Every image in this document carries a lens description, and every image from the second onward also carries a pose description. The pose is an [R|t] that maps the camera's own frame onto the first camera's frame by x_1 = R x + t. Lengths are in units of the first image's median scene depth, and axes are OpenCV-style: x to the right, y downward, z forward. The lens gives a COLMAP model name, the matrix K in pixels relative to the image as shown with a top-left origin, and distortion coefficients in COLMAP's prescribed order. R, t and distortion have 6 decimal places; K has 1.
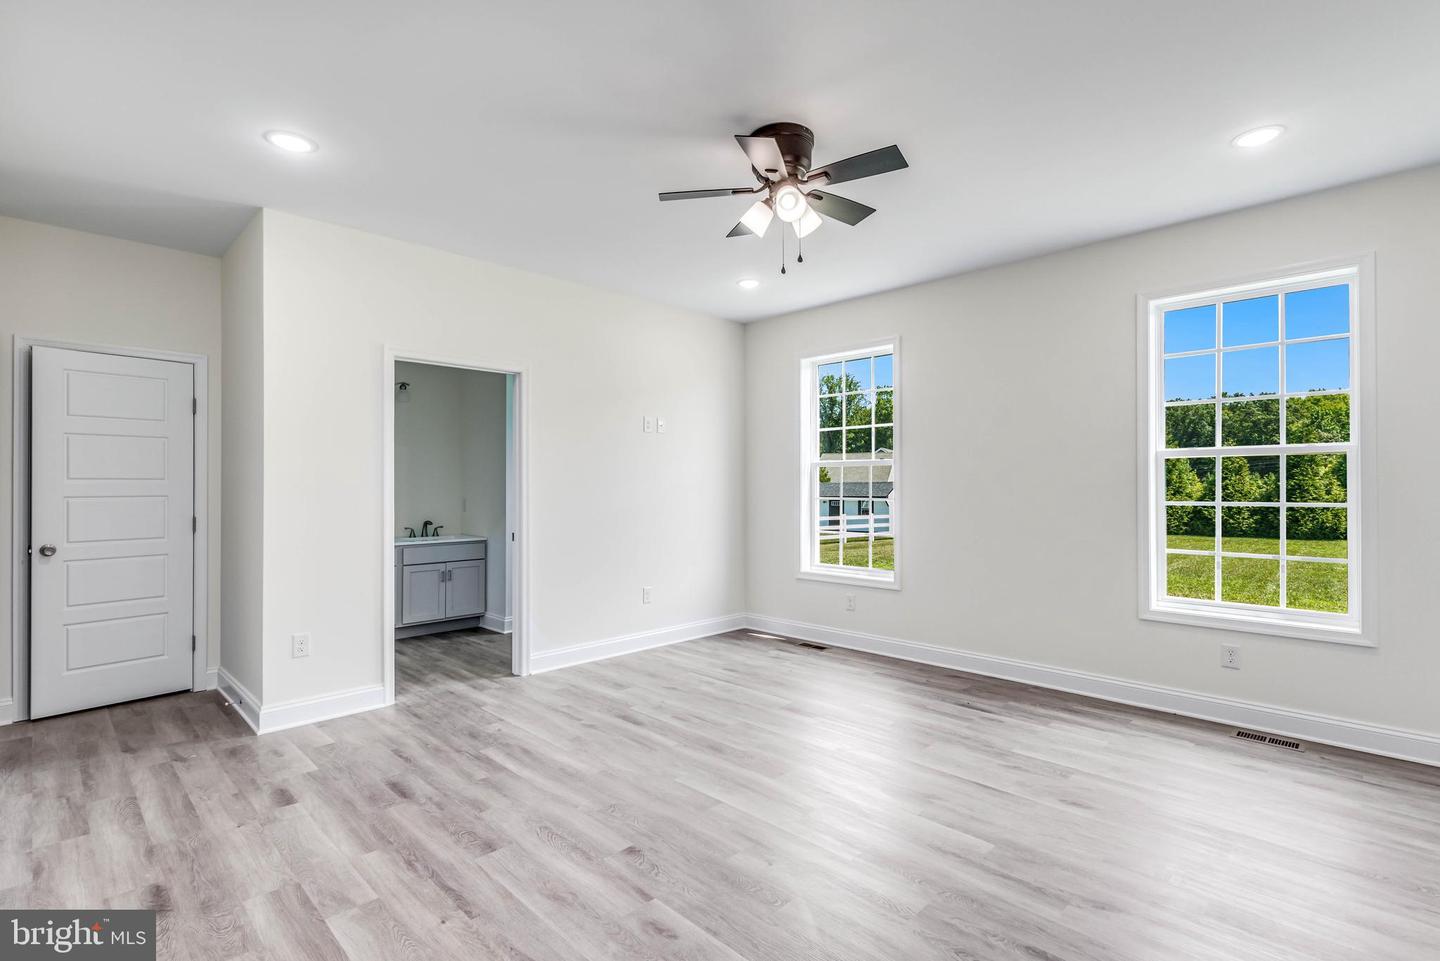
lens RADIAL K [[680.7, 0, 727.9], [0, 680.7, 471.3], [0, 0, 1]] dist [0.006587, 0.000203]
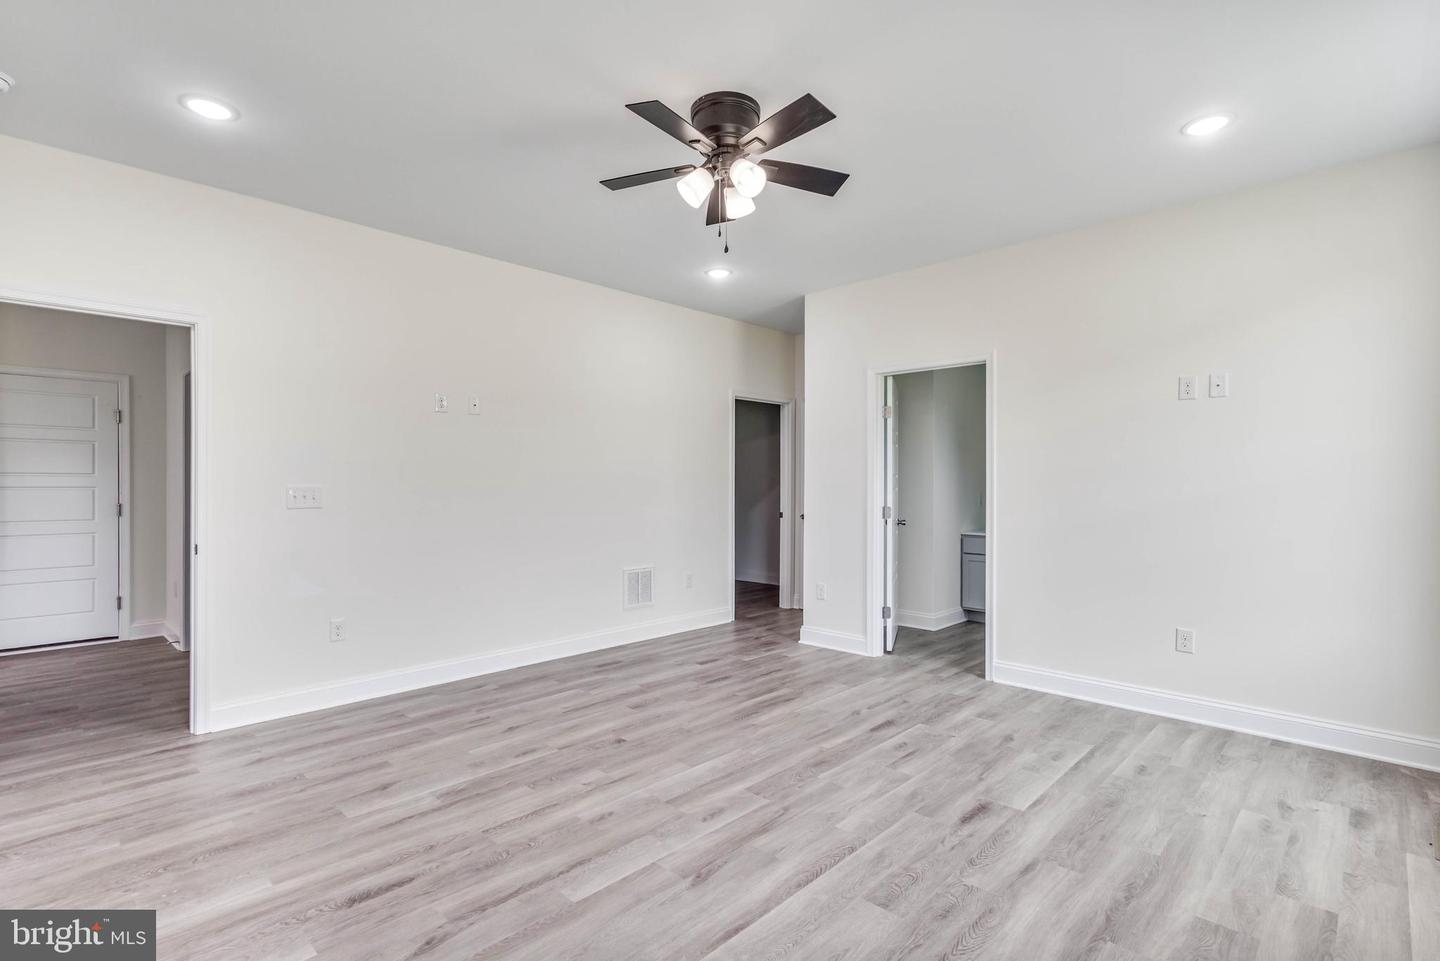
lens RADIAL K [[680.7, 0, 729.5], [0, 680.7, 486.6], [0, 0, 1]] dist [0.006587, 0.000203]
pose [[0.012495, 0.003874, -0.999914, 0.922086], [0.024197, 0.999698, 0.004175, 0.020213], [0.999629, -0.024247, 0.012397, 0.884235]]
